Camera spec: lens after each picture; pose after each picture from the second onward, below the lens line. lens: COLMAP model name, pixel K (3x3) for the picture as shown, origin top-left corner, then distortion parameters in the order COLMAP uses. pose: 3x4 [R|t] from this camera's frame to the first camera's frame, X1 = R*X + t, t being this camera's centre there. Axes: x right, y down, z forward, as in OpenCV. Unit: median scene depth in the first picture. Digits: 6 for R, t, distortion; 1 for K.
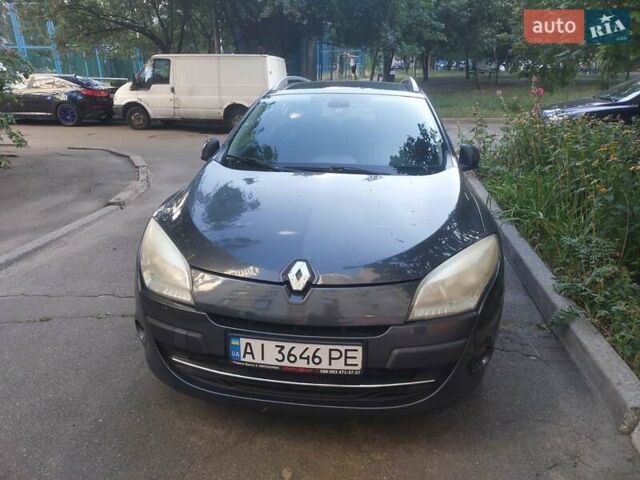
lens RADIAL K [[470.7, 0, 320.0], [0, 470.7, 240.0], [0, 0, 1]] dist [0.006502, 0.003221]
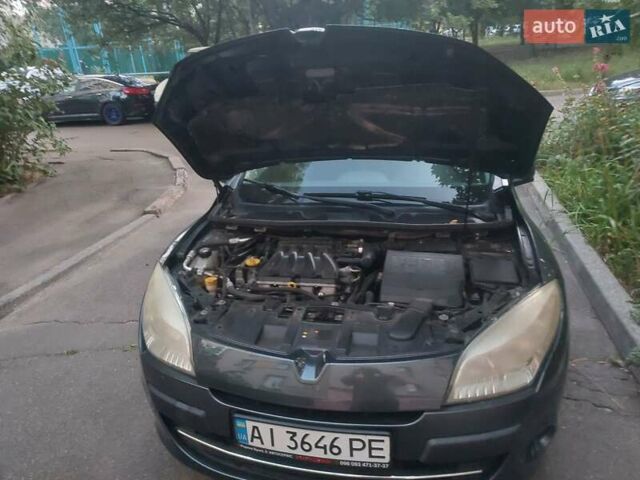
lens RADIAL K [[470.7, 0, 320.0], [0, 470.7, 240.0], [0, 0, 1]] dist [0.006502, 0.003221]
pose [[0.993396, -0.033993, -0.109589, 0.055060], [0.038936, 0.998304, 0.043290, -0.120388], [0.107931, -0.047271, 0.993034, 0.146064]]
